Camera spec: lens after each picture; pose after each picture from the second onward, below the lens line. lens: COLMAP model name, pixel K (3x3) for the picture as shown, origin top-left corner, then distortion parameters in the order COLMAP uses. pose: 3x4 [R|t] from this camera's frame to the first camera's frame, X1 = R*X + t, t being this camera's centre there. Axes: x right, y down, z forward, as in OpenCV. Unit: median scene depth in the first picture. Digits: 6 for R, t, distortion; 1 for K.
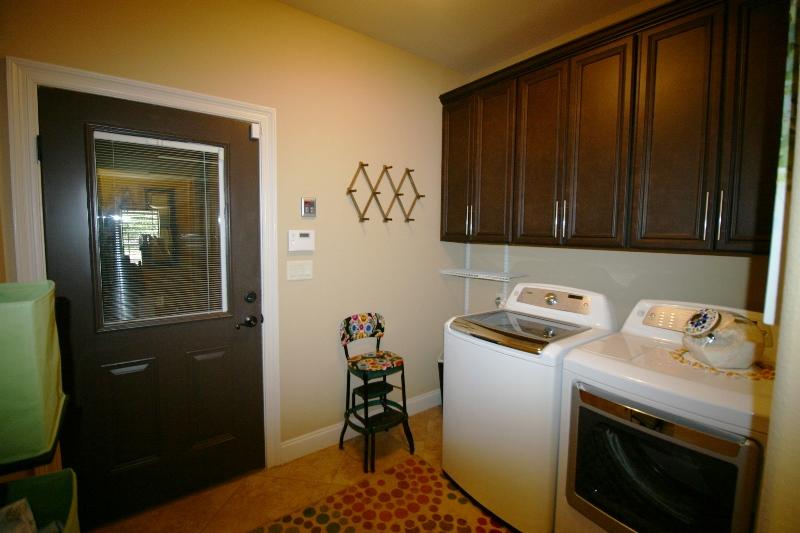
lens RADIAL K [[365.0, 0, 395.1], [0, 365.0, 263.8], [0, 0, 1]] dist [-0.002997, -0.004562]
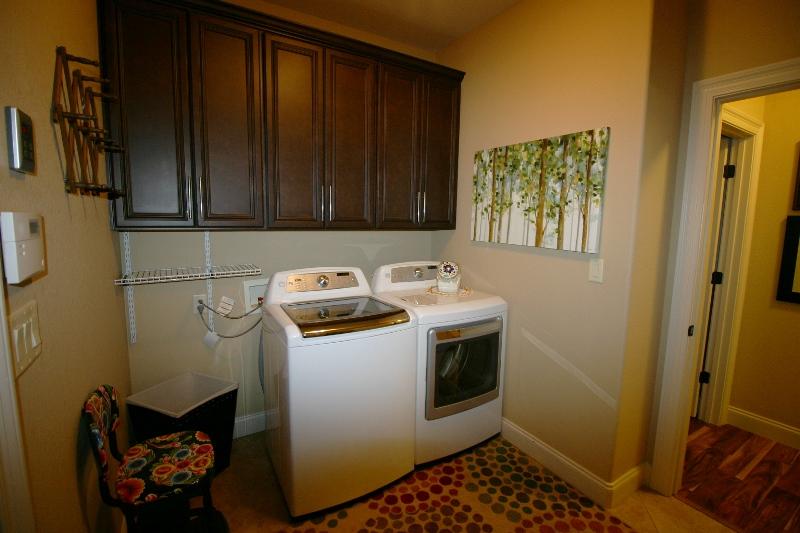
lens RADIAL K [[365.0, 0, 395.1], [0, 365.0, 259.9], [0, 0, 1]] dist [-0.002997, -0.004562]
pose [[0.106373, -0.125836, 0.986332, -0.614013], [0.076357, 0.990064, 0.118078, -0.076044], [-0.991390, 0.062753, 0.114925, 0.722783]]
